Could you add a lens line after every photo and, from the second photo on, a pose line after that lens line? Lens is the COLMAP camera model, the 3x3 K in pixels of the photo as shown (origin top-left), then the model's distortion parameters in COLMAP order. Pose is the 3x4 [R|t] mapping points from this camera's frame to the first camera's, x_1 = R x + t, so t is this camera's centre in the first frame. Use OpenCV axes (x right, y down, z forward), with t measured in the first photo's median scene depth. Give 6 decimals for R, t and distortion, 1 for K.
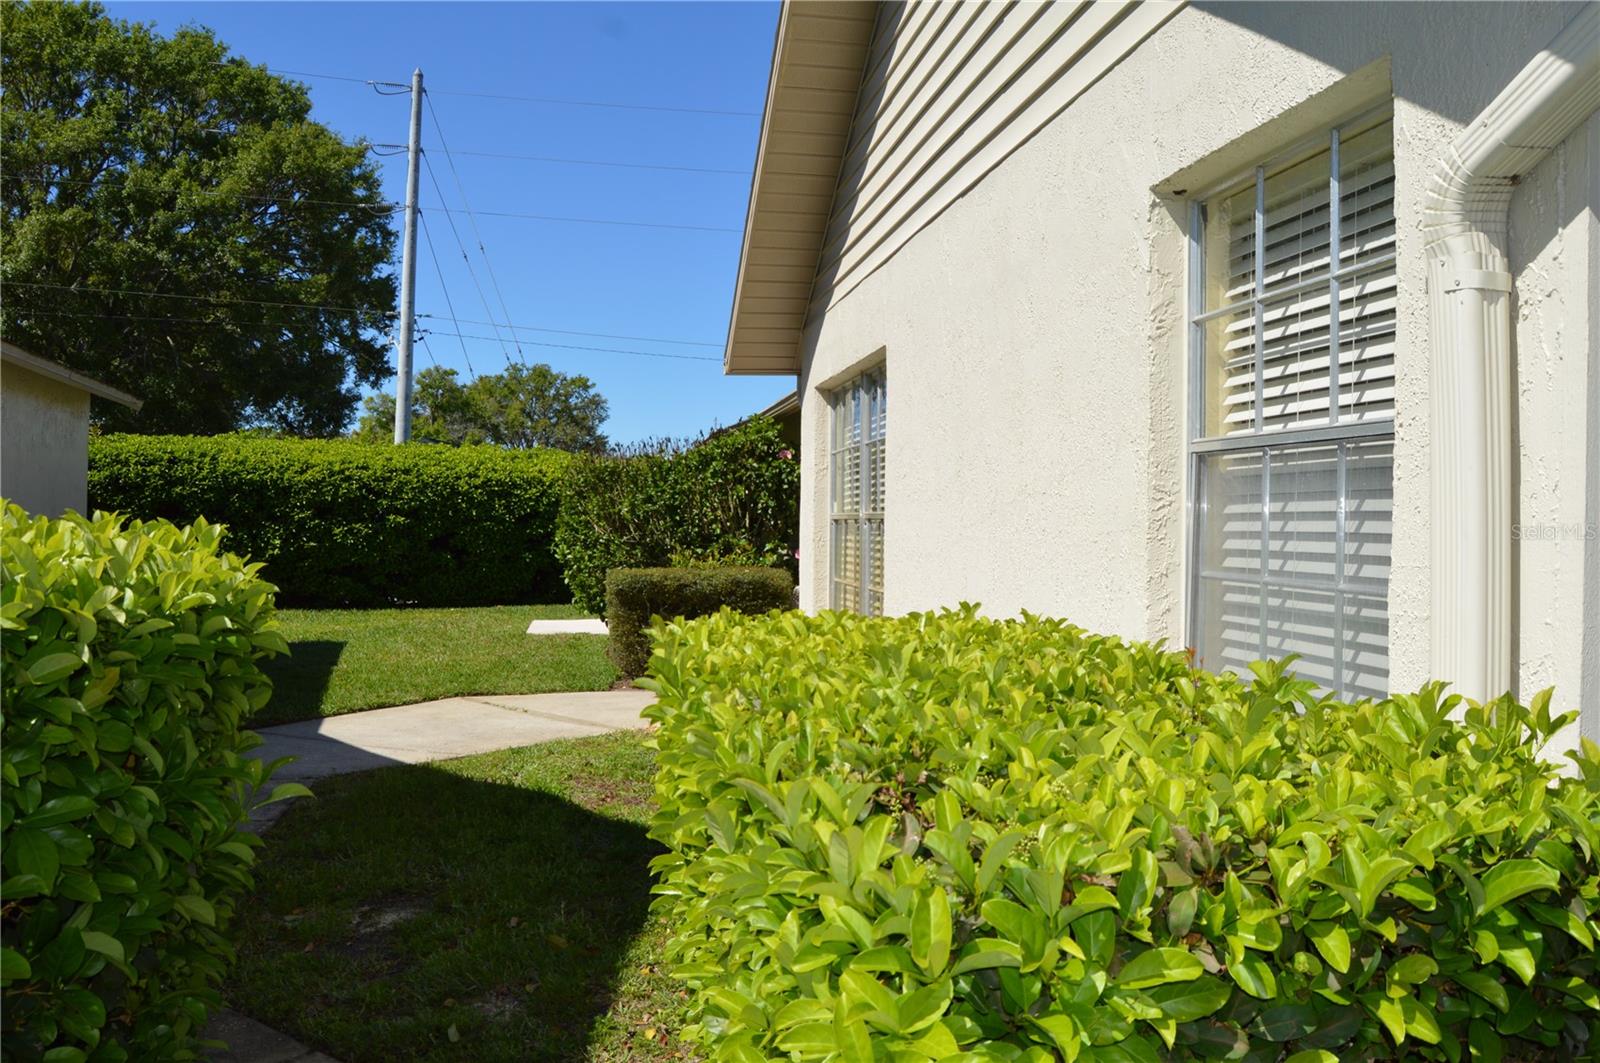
lens RADIAL K [[1277.0, 0, 800.2], [0, 1277.0, 528.3], [0, 0, 1]] dist [-0.095216, 0.043039]
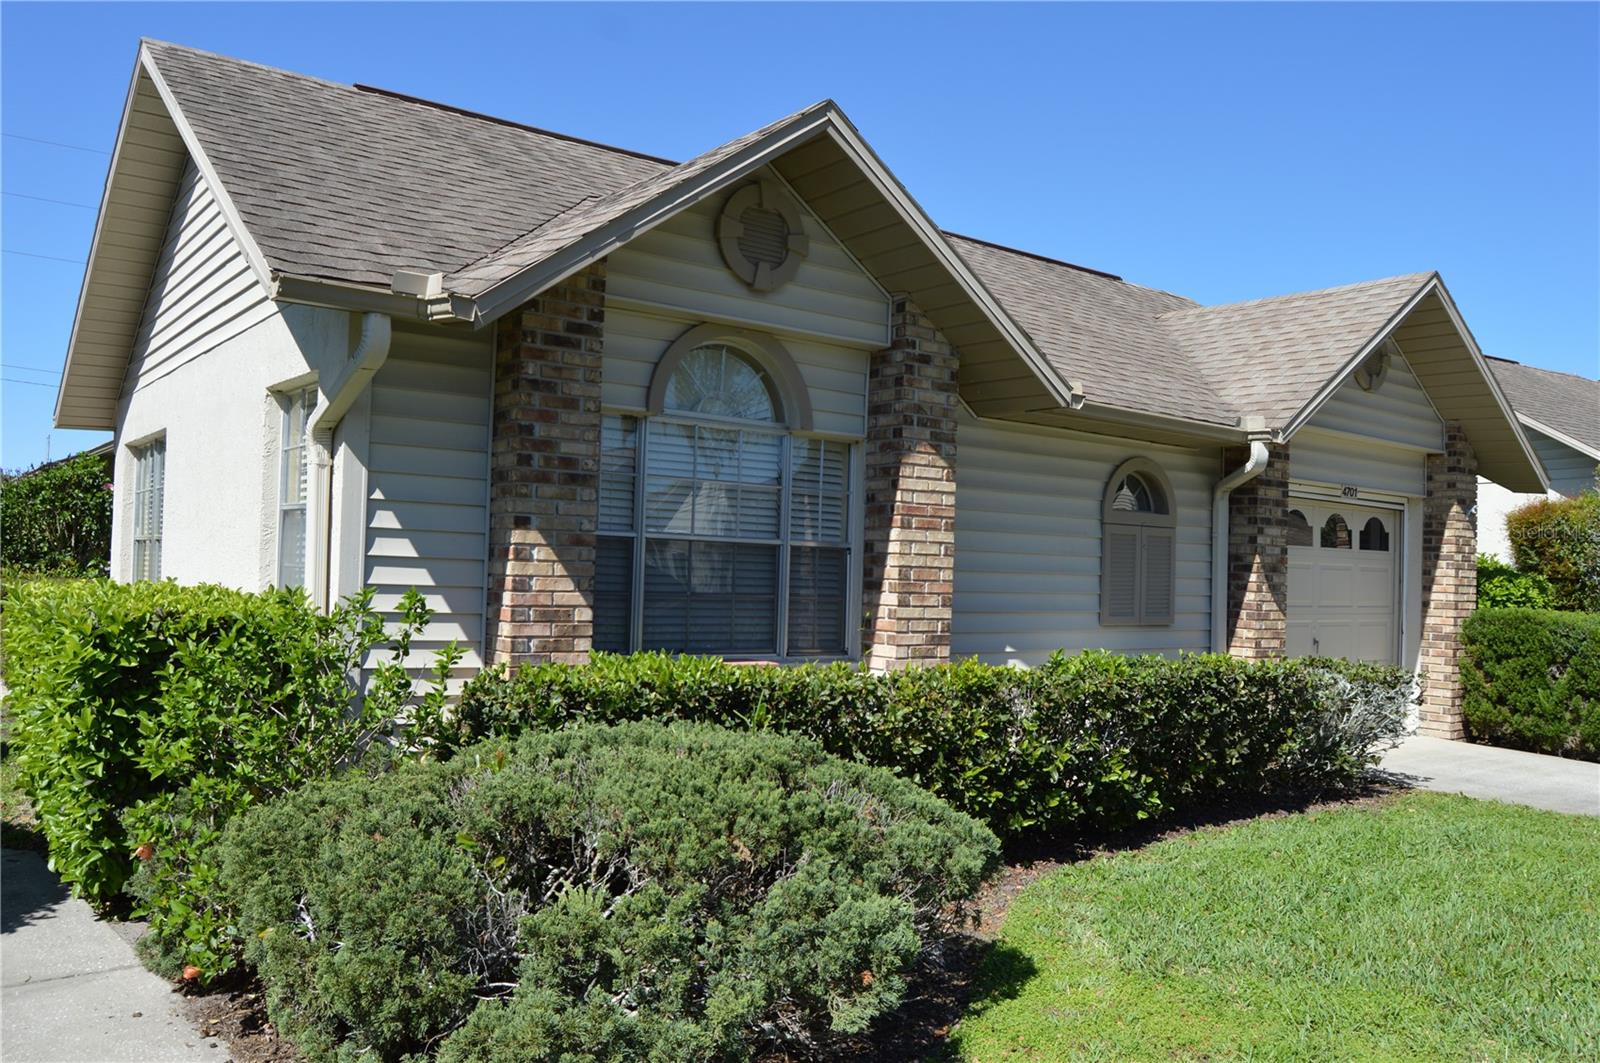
lens RADIAL K [[1277.0, 0, 796.6], [0, 1277.0, 536.5], [0, 0, 1]] dist [-0.095216, 0.043039]
pose [[0.887718, 0.023847, 0.459770, 0.026628], [-0.015262, 0.999633, -0.022380, 0.005837], [-0.460135, 0.012851, 0.887756, -0.360171]]
